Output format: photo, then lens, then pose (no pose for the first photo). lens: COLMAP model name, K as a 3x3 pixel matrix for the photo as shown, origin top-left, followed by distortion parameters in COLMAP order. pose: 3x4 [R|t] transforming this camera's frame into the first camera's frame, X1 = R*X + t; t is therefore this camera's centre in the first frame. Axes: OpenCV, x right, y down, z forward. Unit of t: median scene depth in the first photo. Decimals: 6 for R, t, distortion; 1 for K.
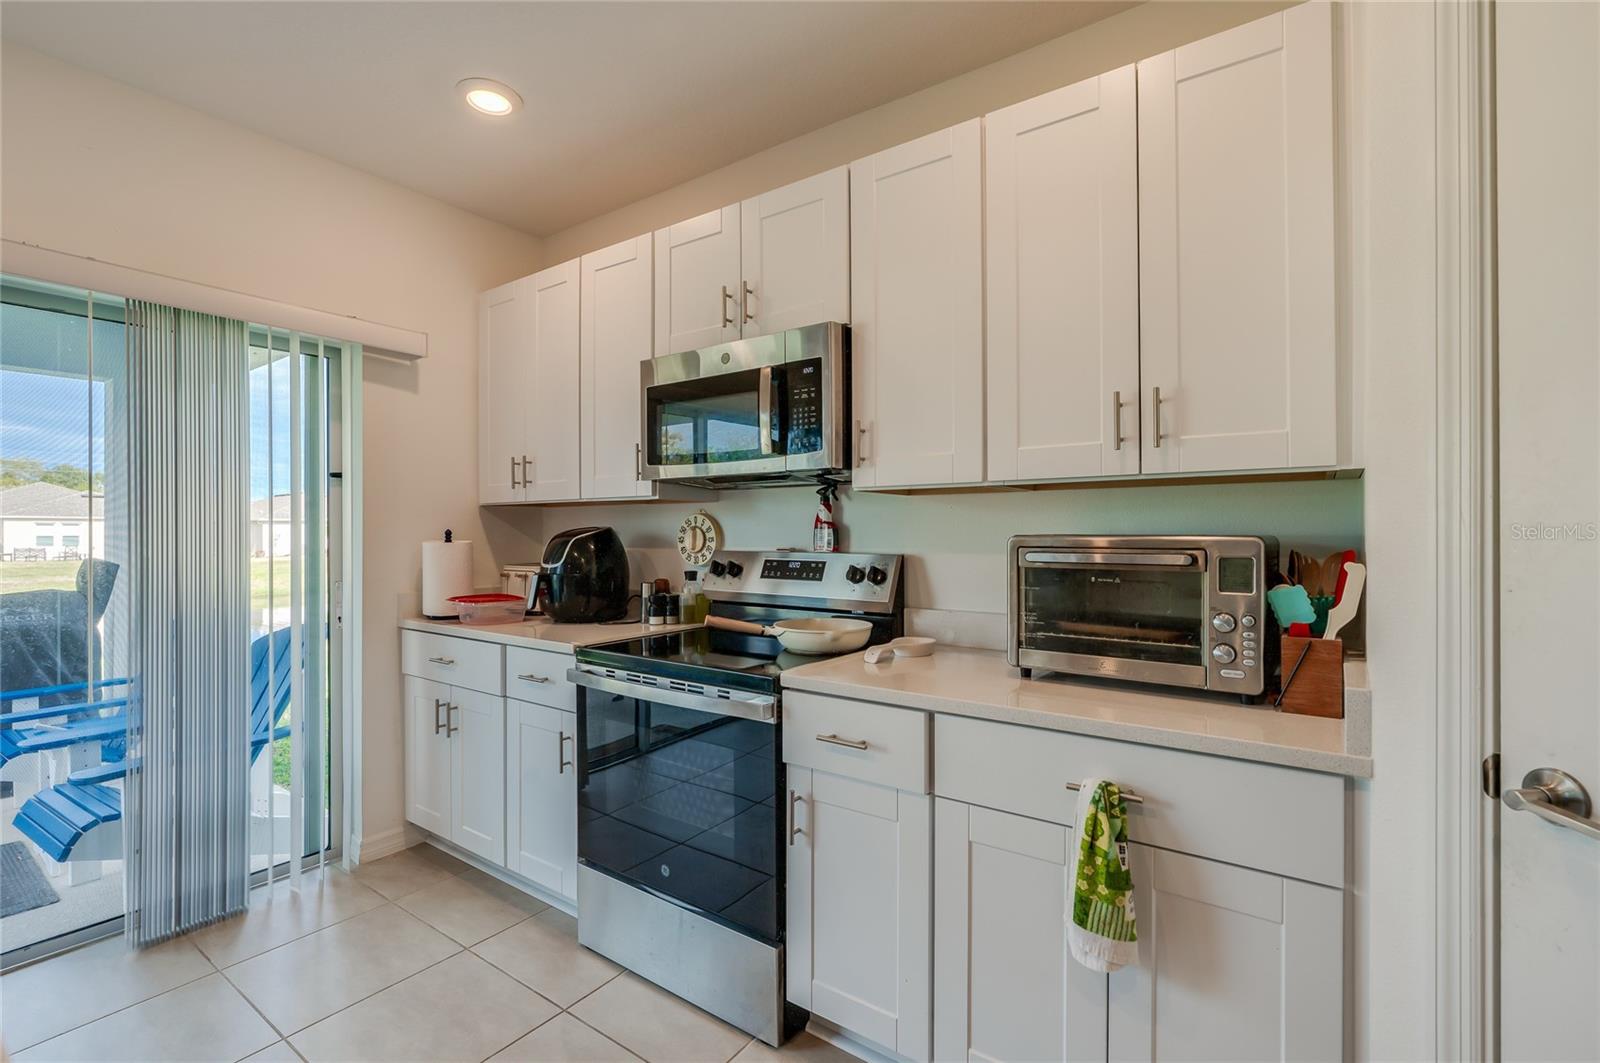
lens RADIAL K [[734.4, 0, 762.1], [0, 734.4, 535.8], [0, 0, 1]] dist [-0.004390, -0.000738]
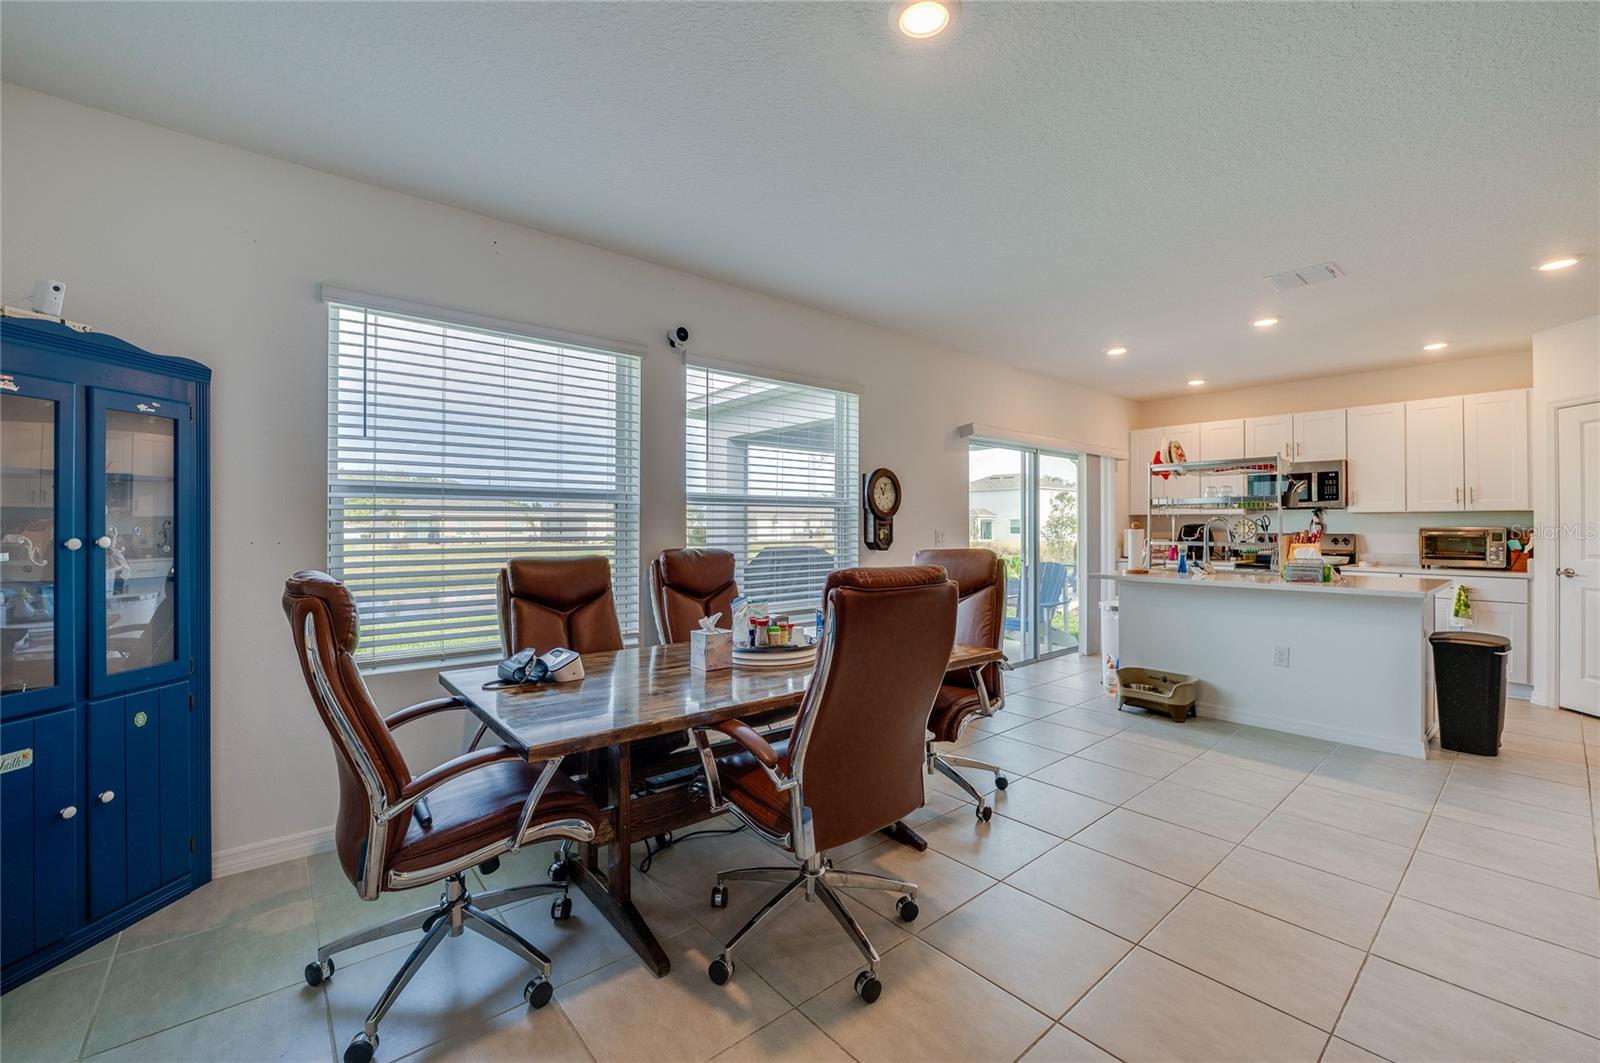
lens RADIAL K [[647.4, 0, 808.4], [0, 647.4, 528.1], [0, 0, 1]] dist [-0.011517, 0.000780]
pose [[0.976753, 0.001765, -0.214359, -1.931930], [-0.001763, 0.999998, 0.000198, 0.008834], [0.214359, 0.000185, 0.976755, -2.723591]]
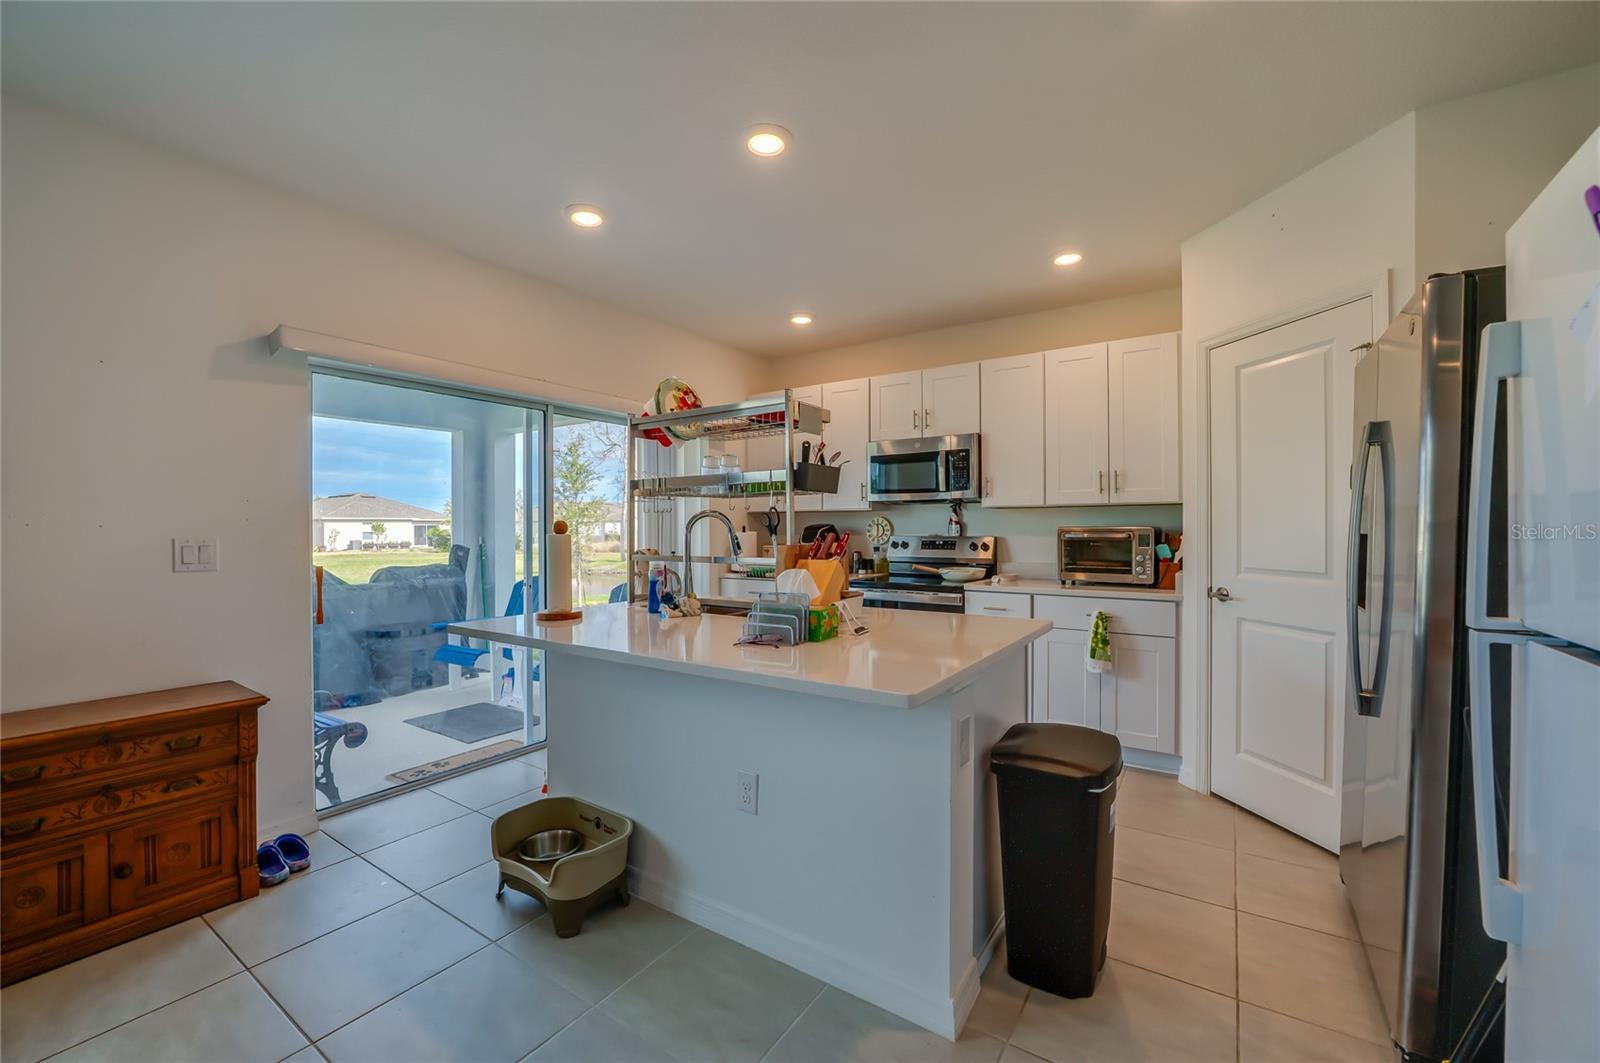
lens RADIAL K [[647.4, 0, 792.9], [0, 647.4, 537.3], [0, 0, 1]] dist [-0.011517, 0.000780]
pose [[0.998473, -0.004743, 0.055040, -0.708107], [0.004185, 0.999939, 0.010248, 0.008018], [-0.055086, -0.010002, 0.998432, -1.184927]]
